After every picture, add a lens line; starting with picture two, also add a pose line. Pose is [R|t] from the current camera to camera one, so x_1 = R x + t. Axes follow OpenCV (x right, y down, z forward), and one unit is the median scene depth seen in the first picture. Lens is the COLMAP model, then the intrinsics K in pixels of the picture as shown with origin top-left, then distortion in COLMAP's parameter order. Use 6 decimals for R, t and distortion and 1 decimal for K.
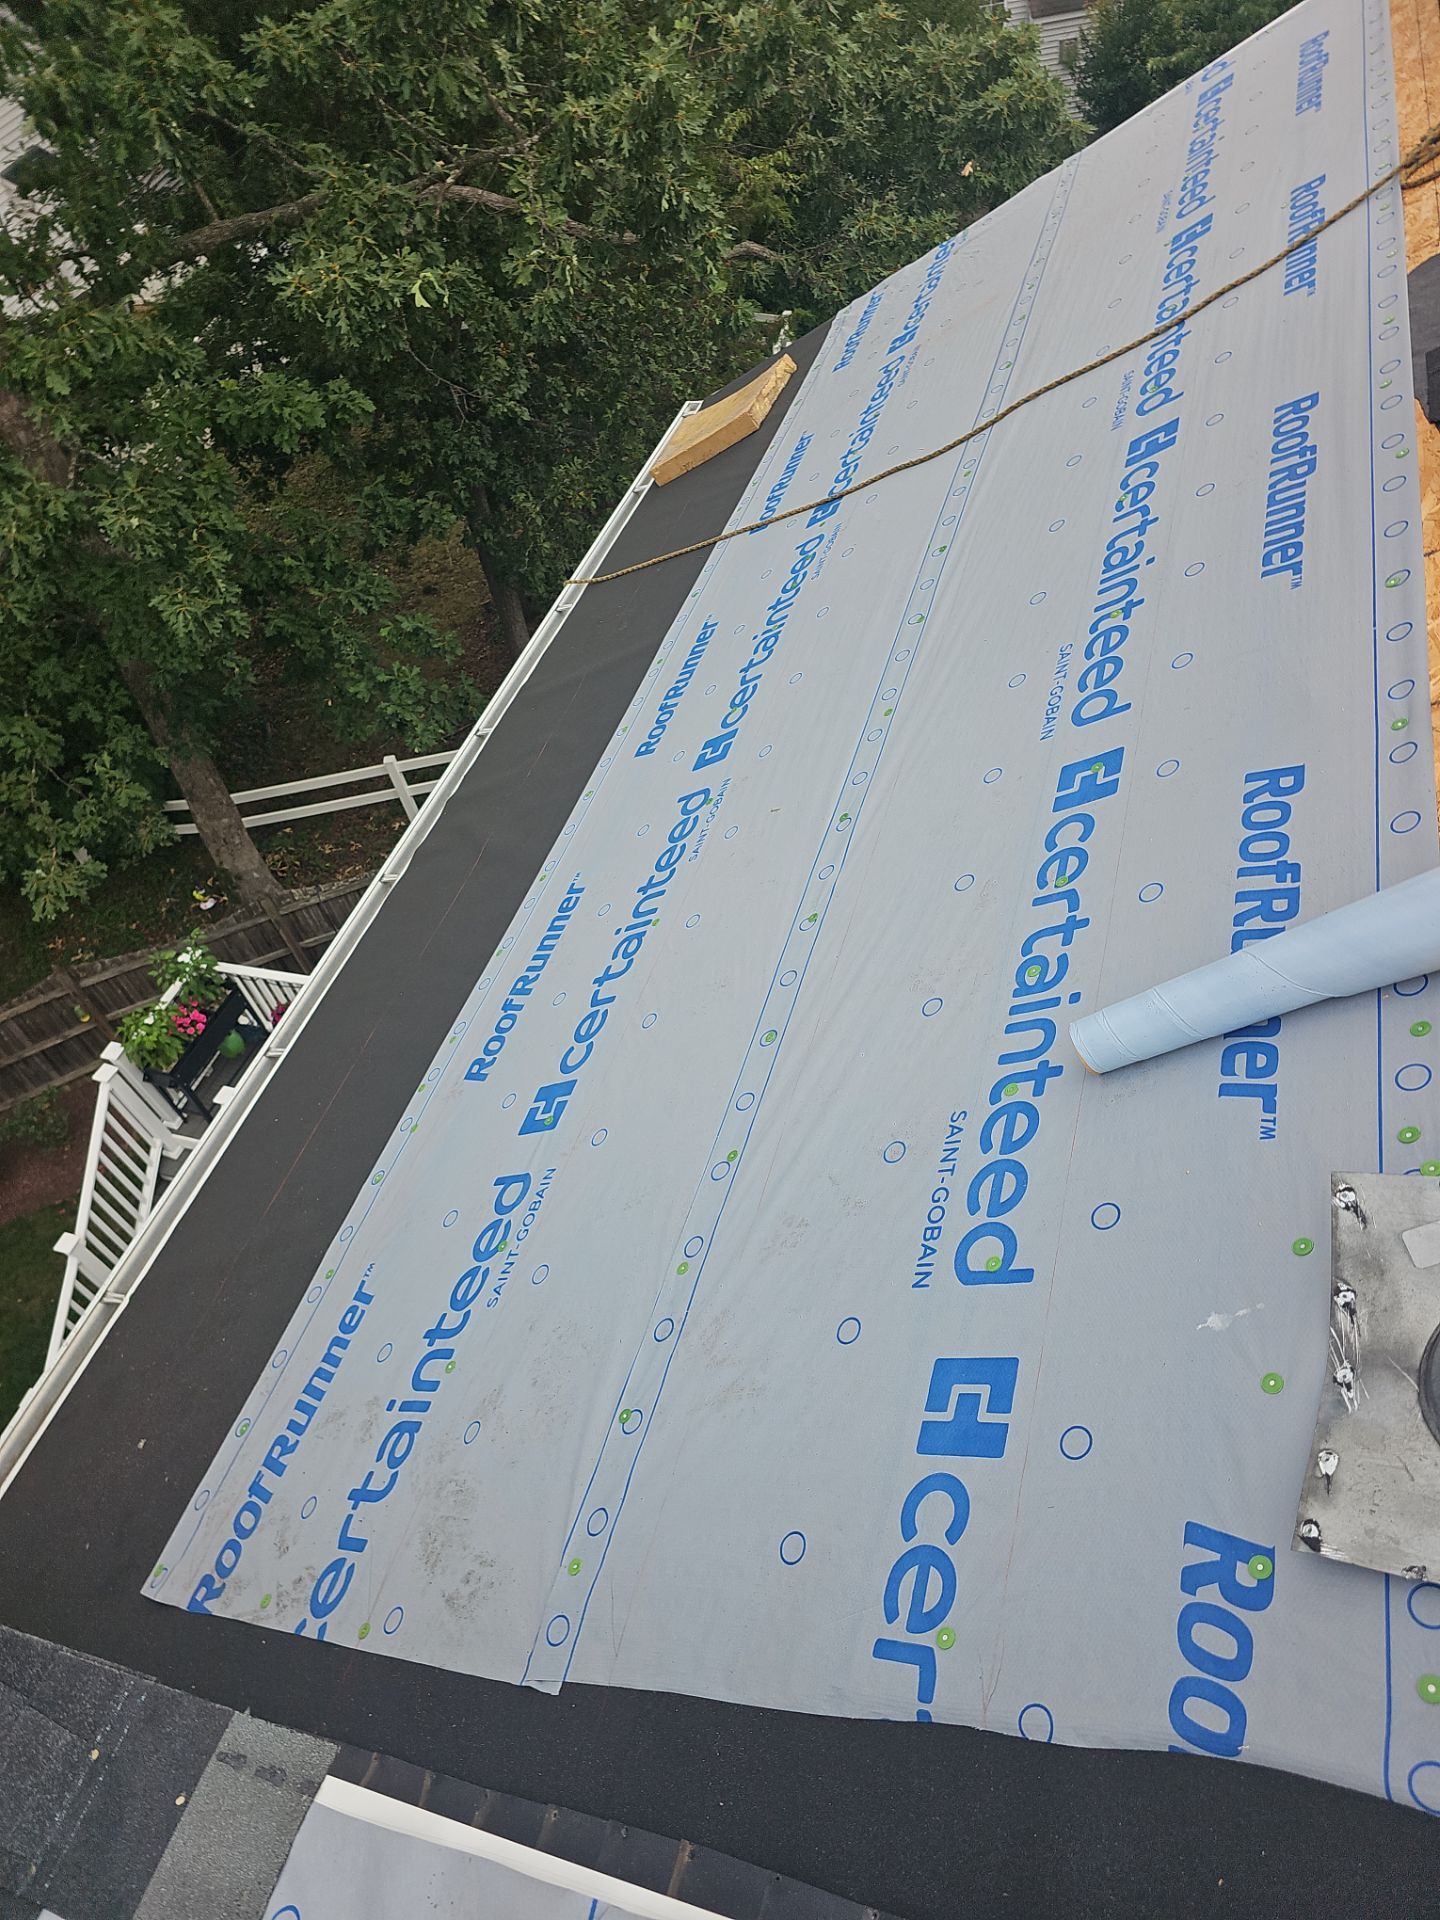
lens RADIAL K [[1289.5, 0, 722.5], [0, 1289.5, 959.8], [0, 0, 1]] dist [0.025430, -0.010486]
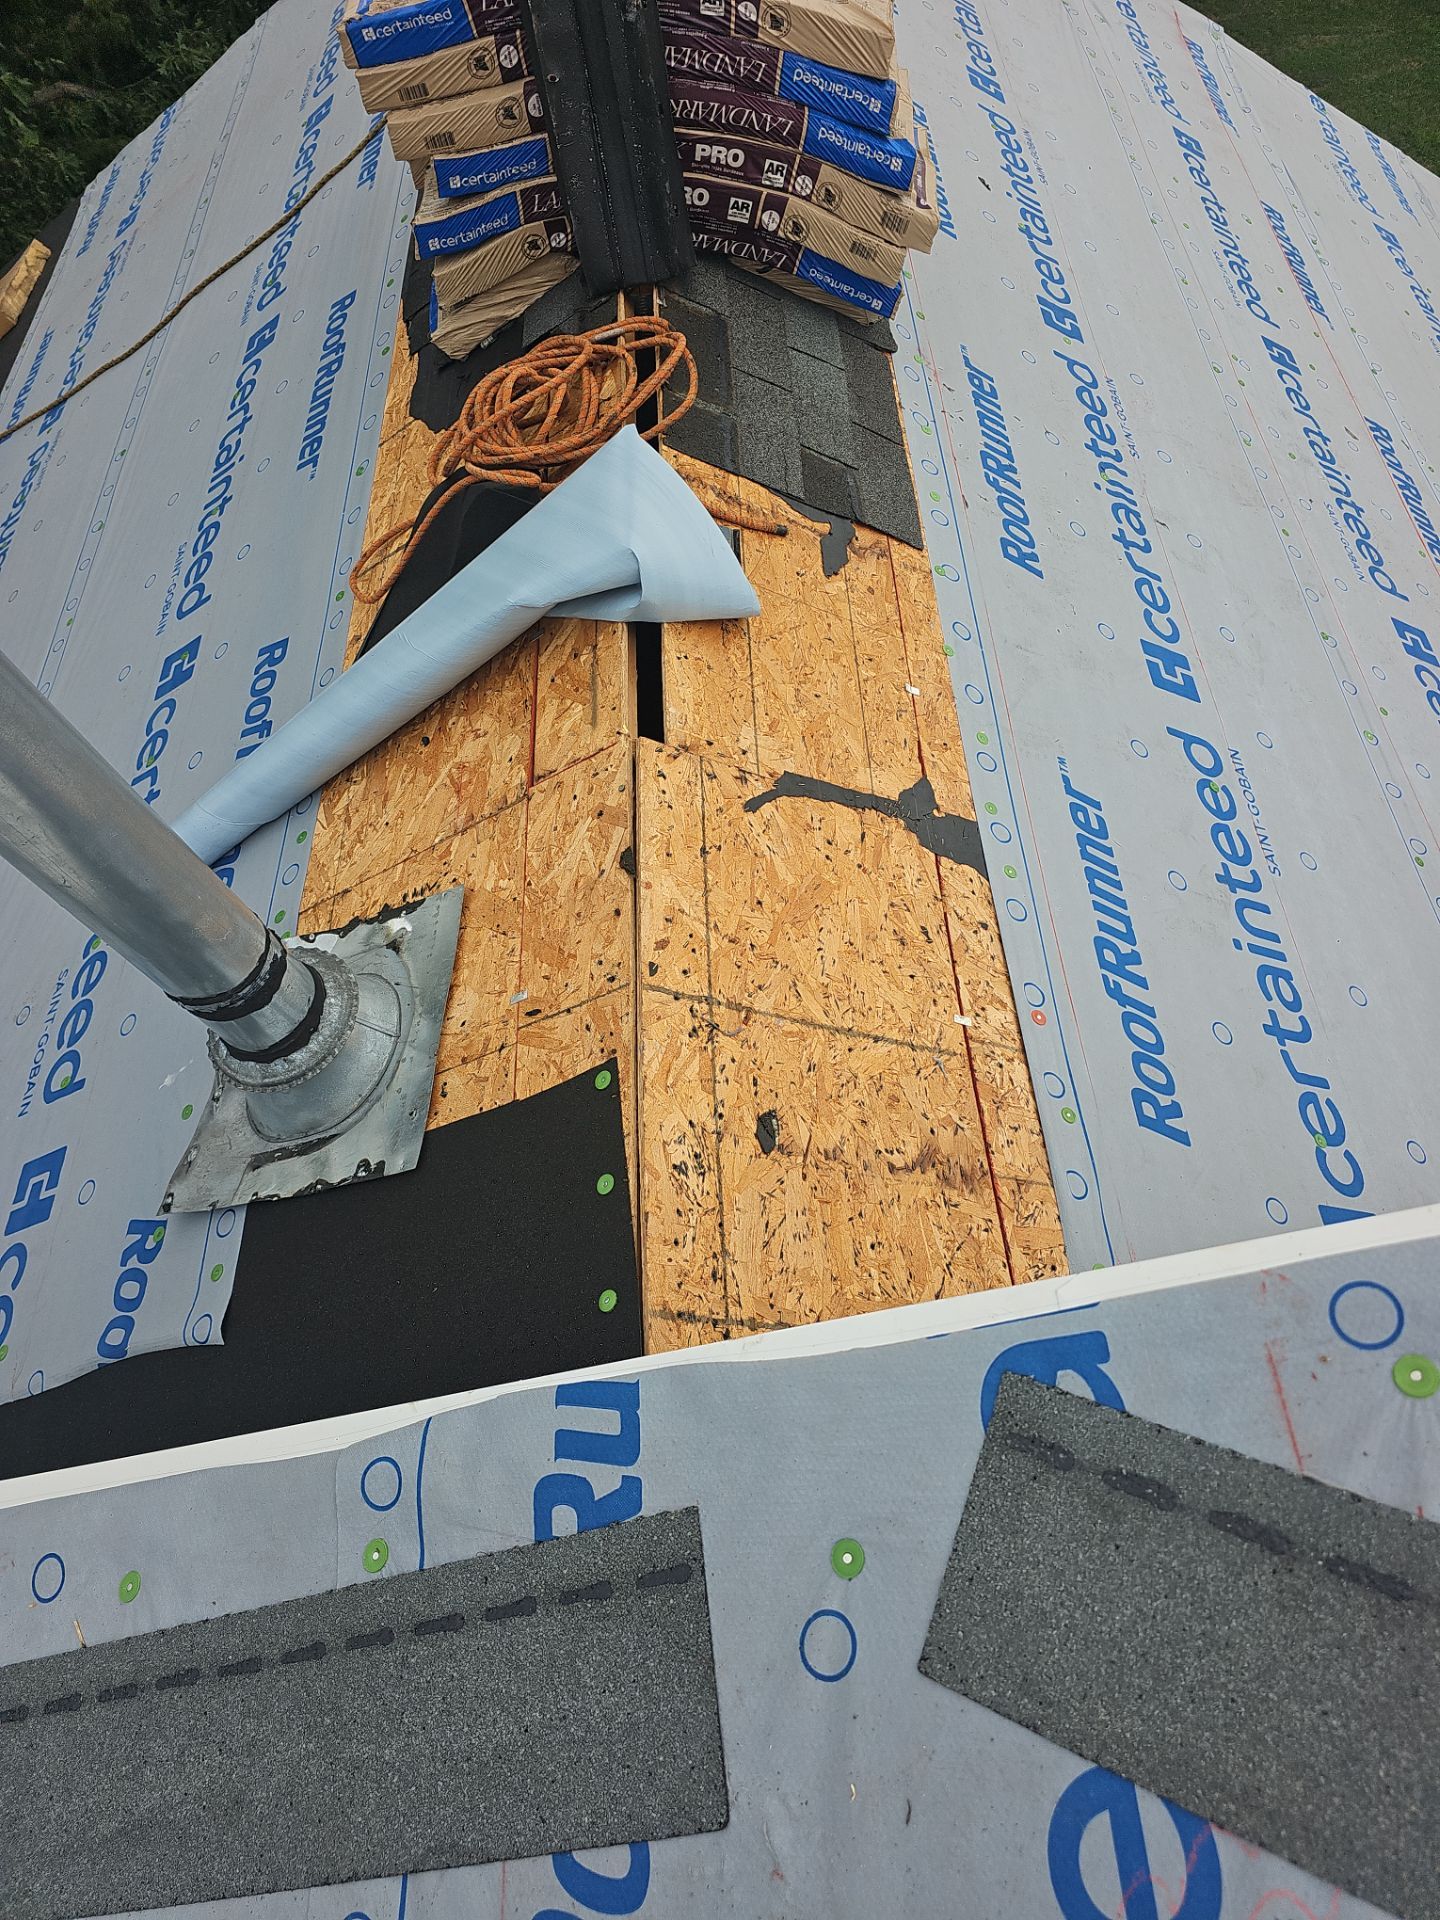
lens RADIAL K [[1289.5, 0, 719.3], [0, 1289.5, 963.7], [0, 0, 1]] dist [0.025430, -0.010486]
pose [[0.944330, -0.228770, 0.236444, 0.362419], [0.198260, 0.969224, 0.145938, 0.042468], [-0.262553, -0.090936, 0.960623, -0.259477]]
